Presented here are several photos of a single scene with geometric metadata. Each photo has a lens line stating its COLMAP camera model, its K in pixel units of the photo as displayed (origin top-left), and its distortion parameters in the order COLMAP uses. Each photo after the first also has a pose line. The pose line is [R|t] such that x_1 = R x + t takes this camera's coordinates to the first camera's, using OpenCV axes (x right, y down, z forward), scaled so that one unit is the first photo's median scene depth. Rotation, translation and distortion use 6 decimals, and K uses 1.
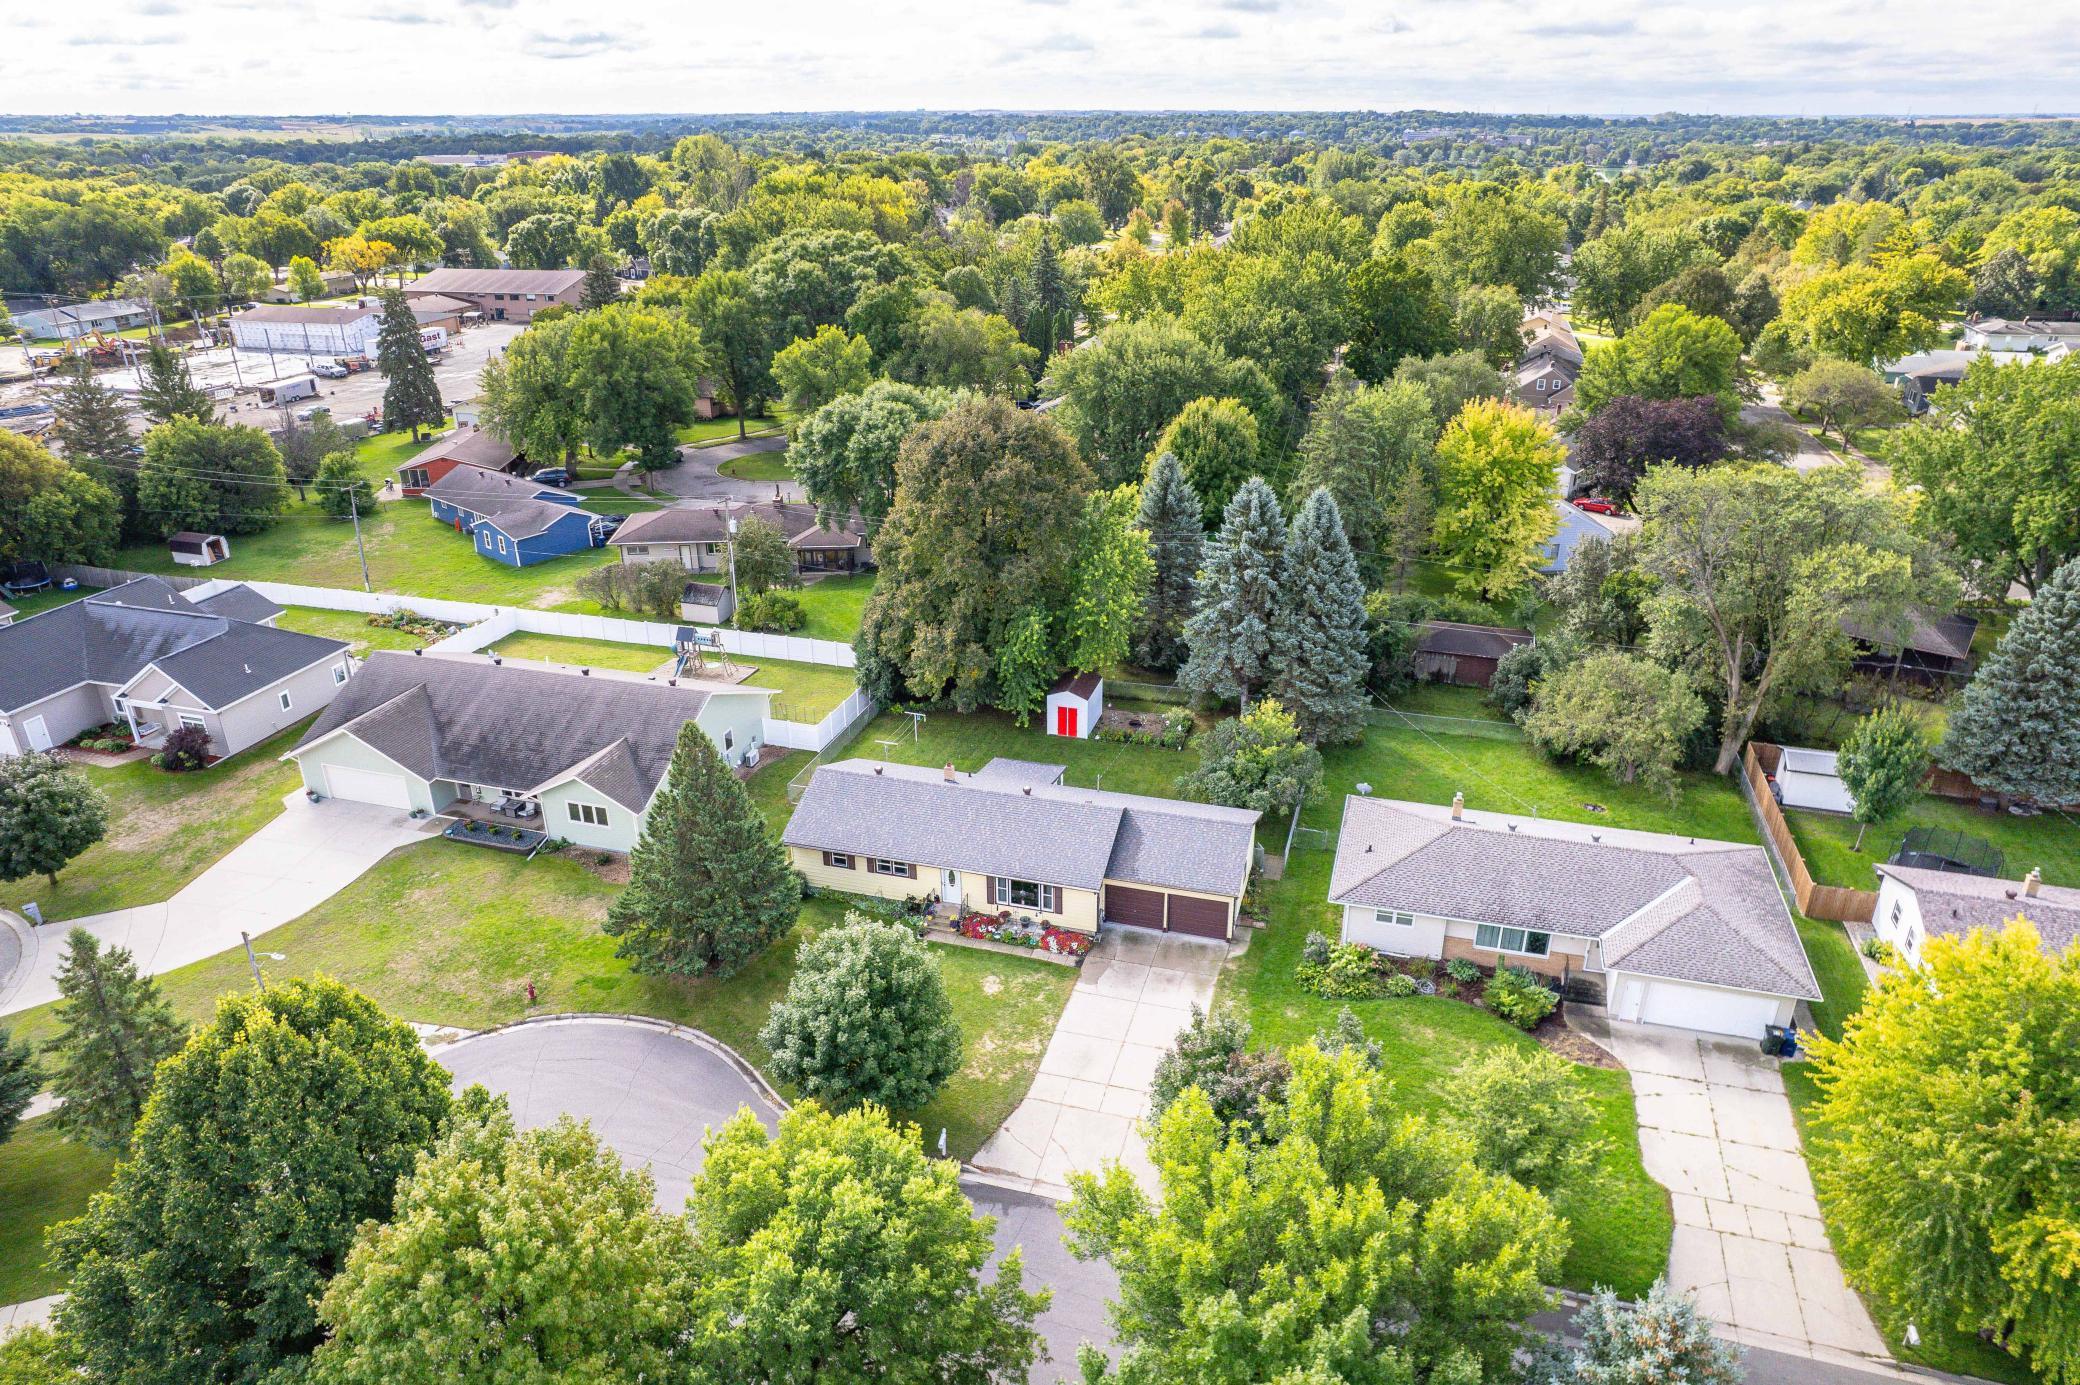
lens RADIAL K [[1336.0, 0, 1047.2], [0, 1336.0, 687.3], [0, 0, 1]] dist [-0.090141, 0.084031]
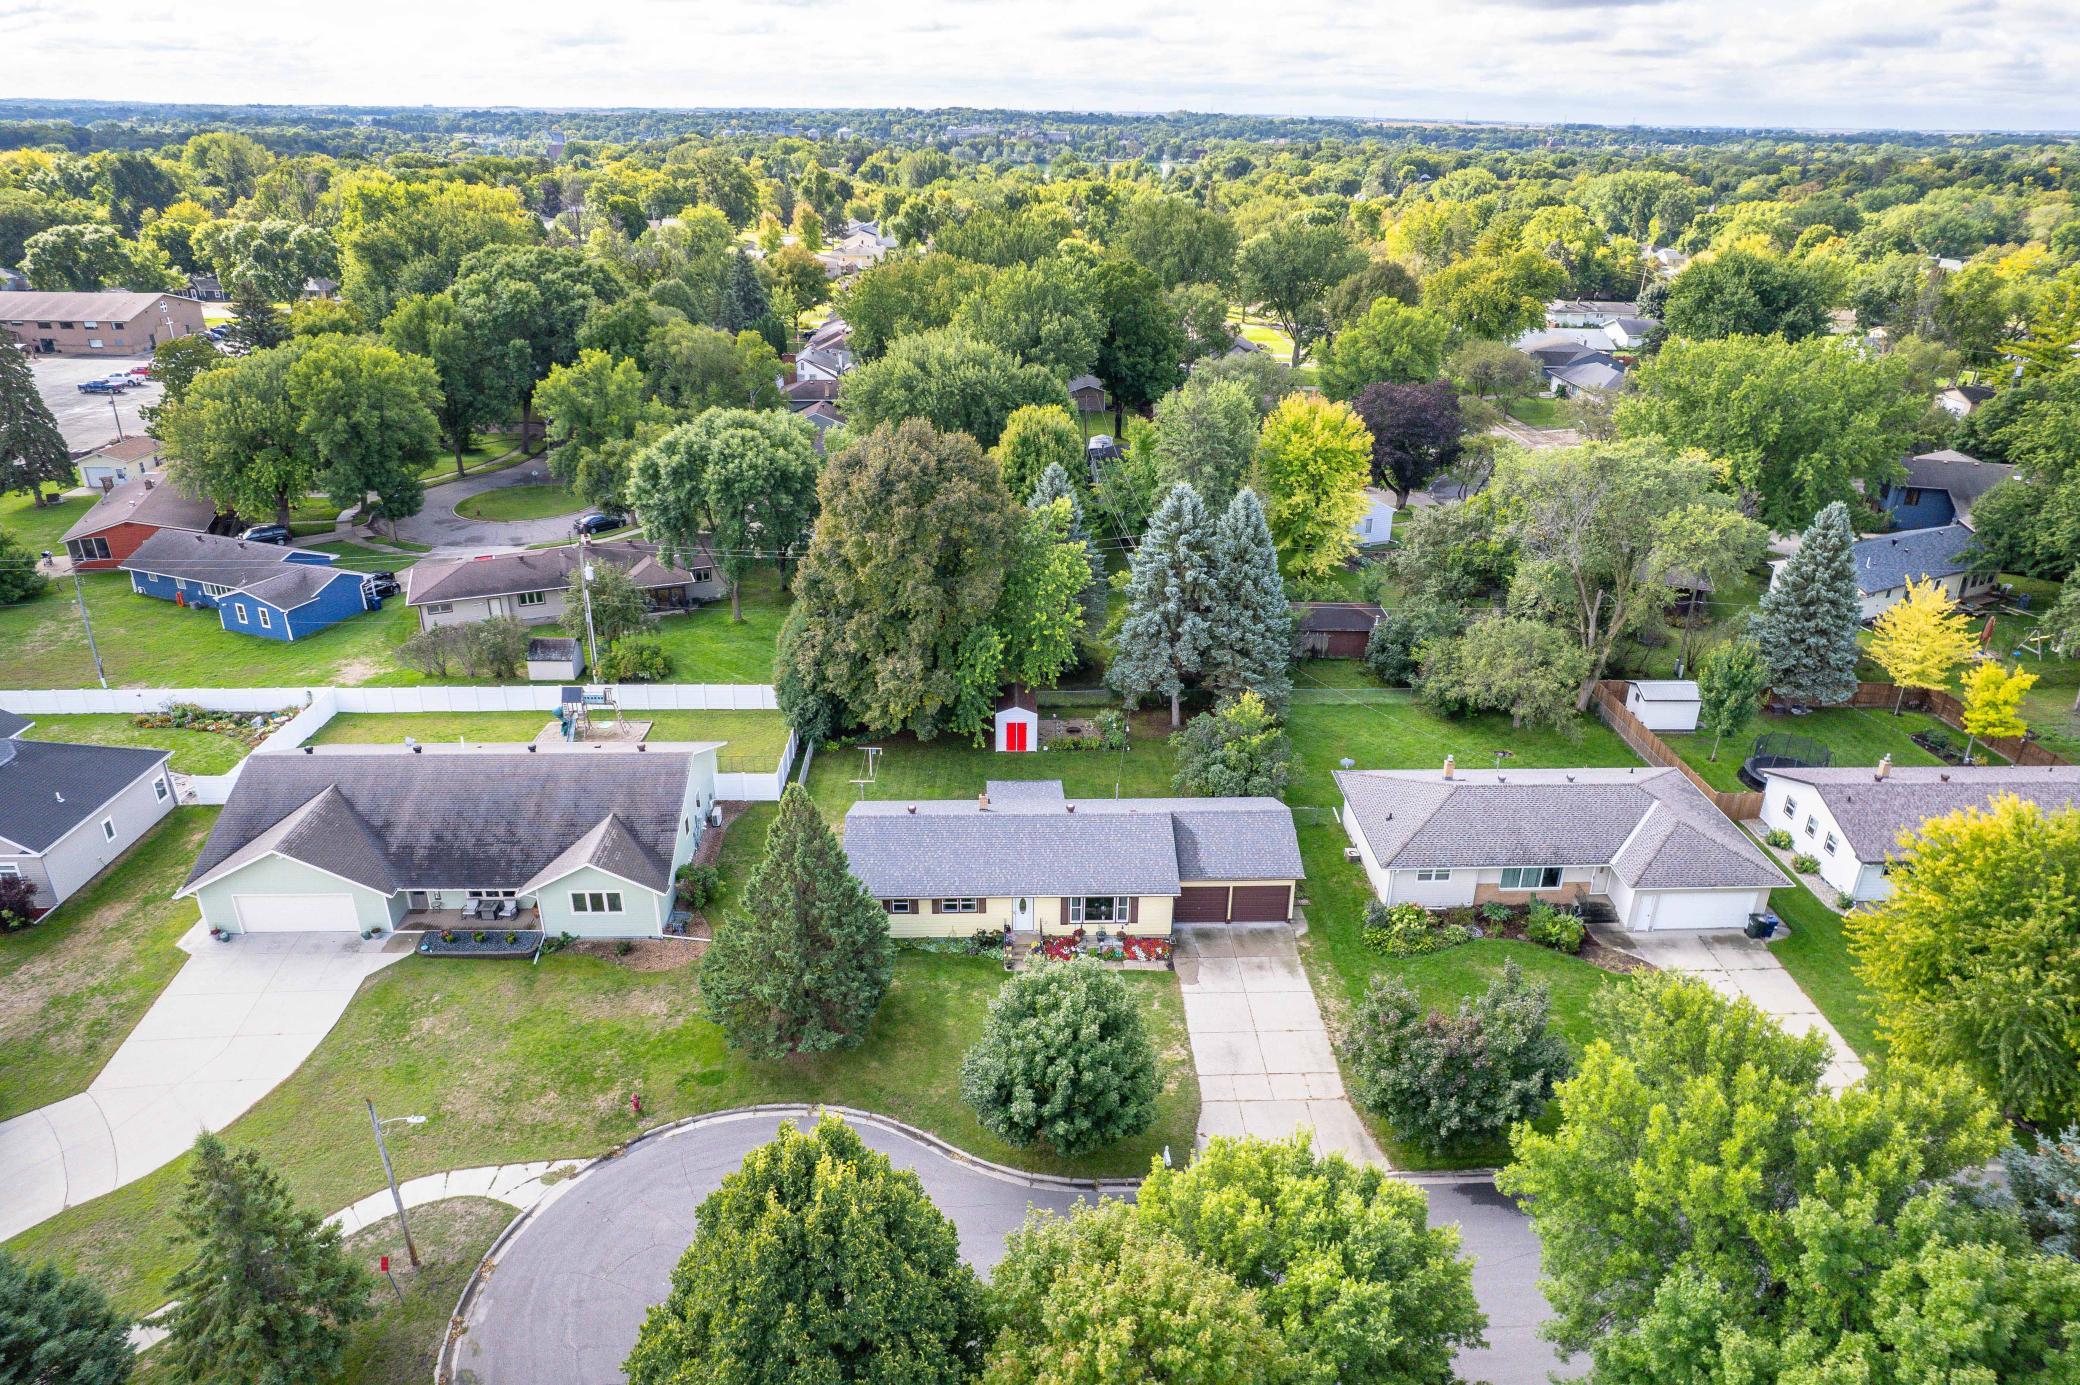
lens RADIAL K [[1336.0, 0, 1047.2], [0, 1336.0, 687.3], [0, 0, 1]] dist [-0.090141, 0.084031]
pose [[0.948526, -0.113992, 0.295474, -0.257203], [0.113383, 0.993365, 0.019254, -0.028356], [-0.295708, 0.015239, 0.955157, 0.030548]]
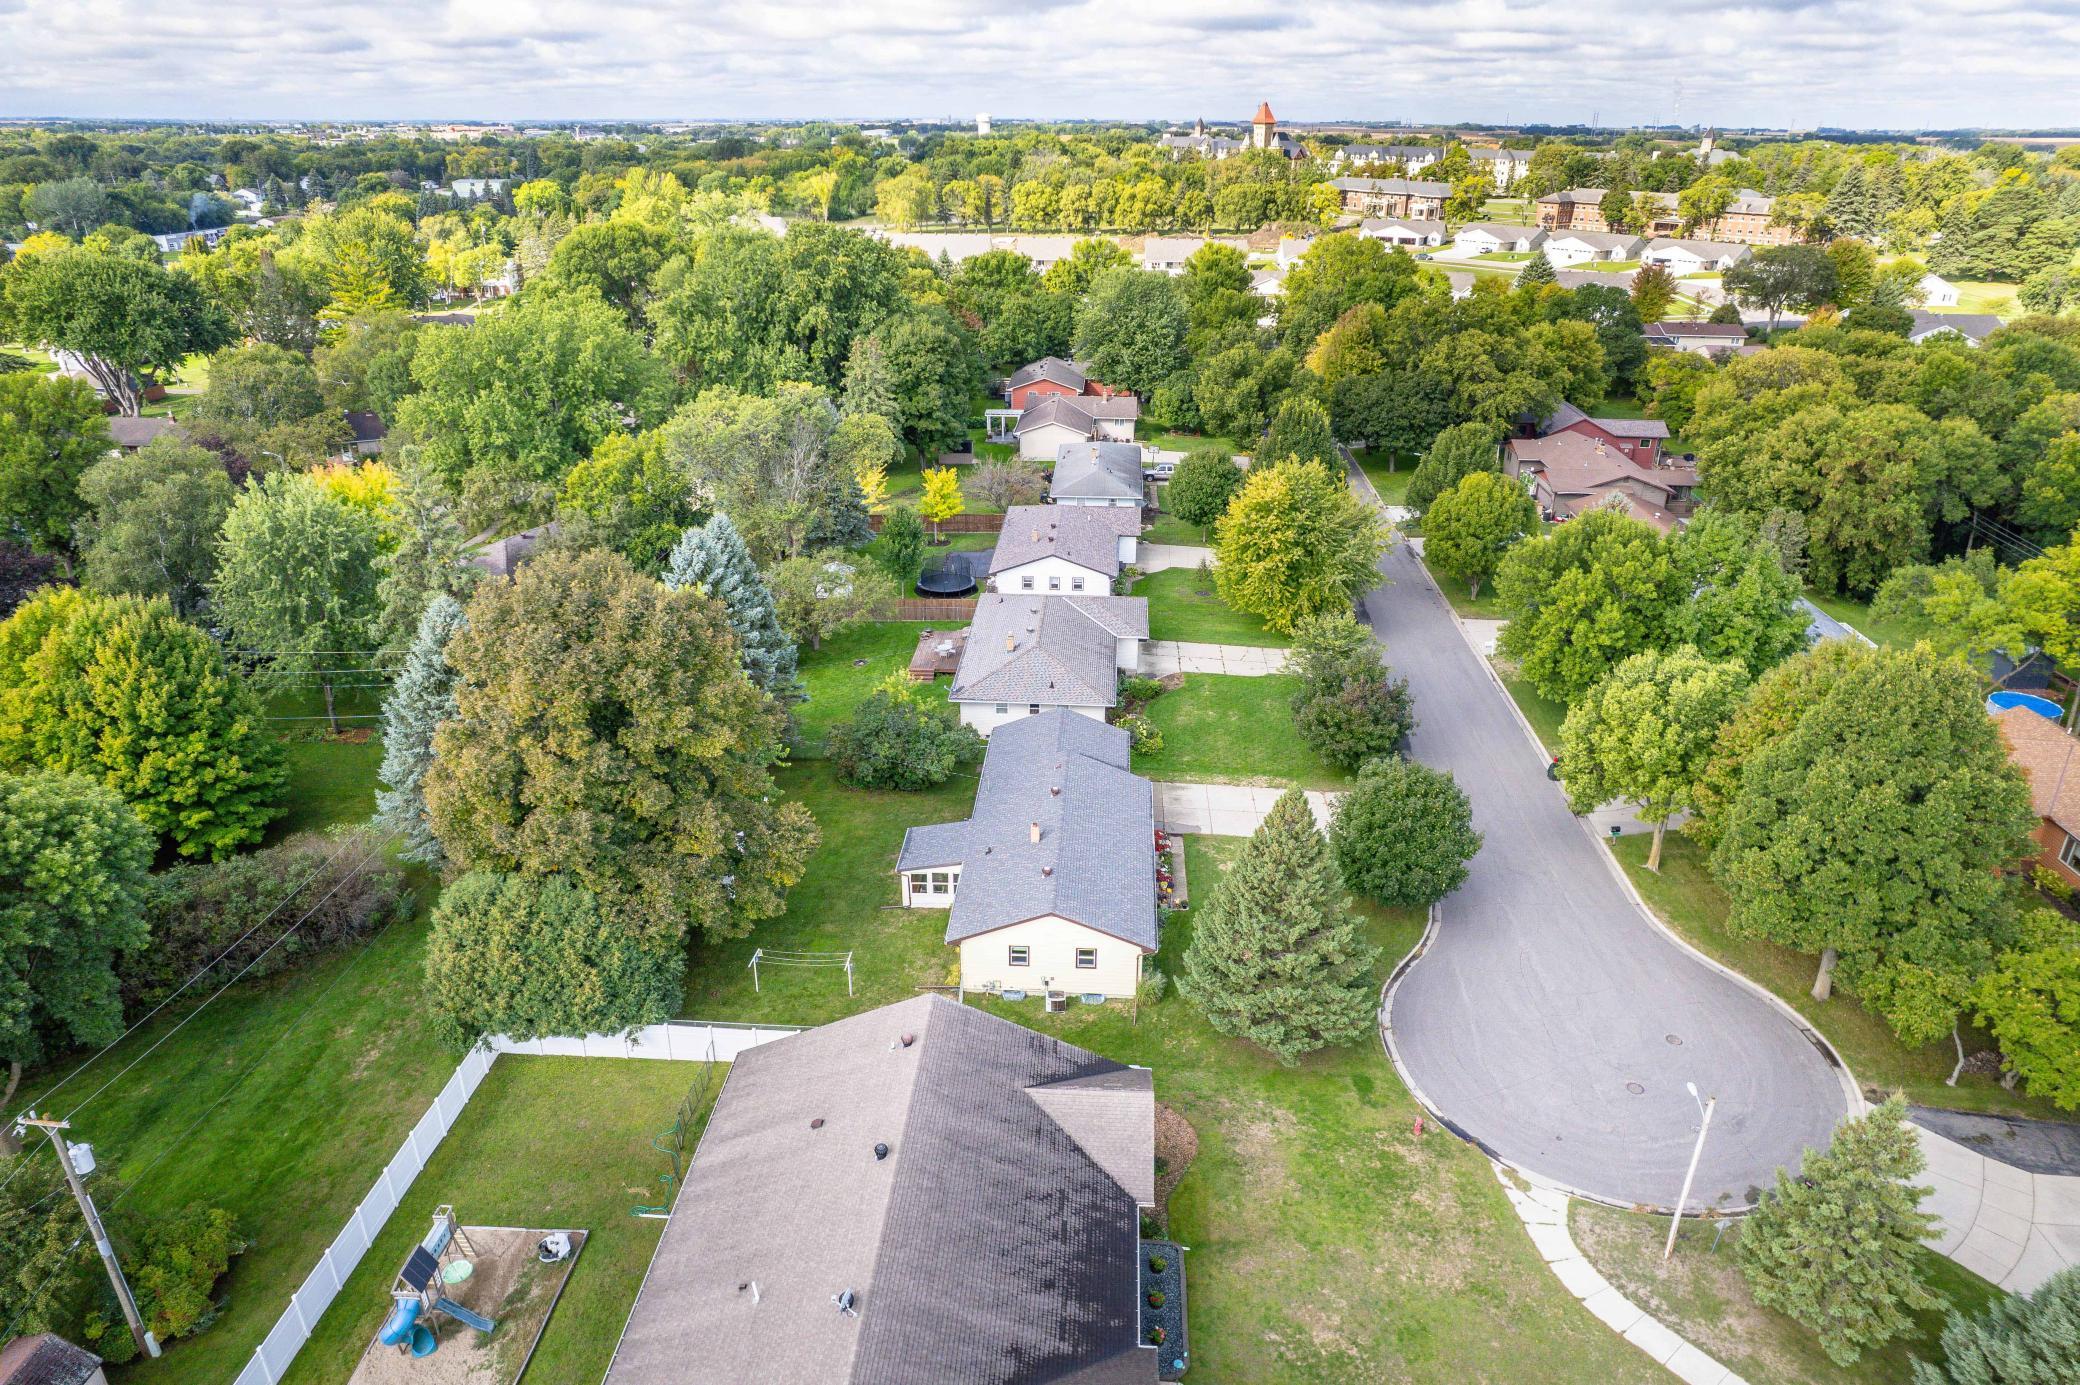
lens RADIAL K [[1336.0, 0, 1047.2], [0, 1336.0, 687.3], [0, 0, 1]] dist [-0.090141, 0.084031]
pose [[-0.225321, -0.387329, 0.893984, -0.734088], [0.386130, 0.806939, 0.446937, -0.366632], [-0.894502, 0.445898, -0.032261, 0.805440]]
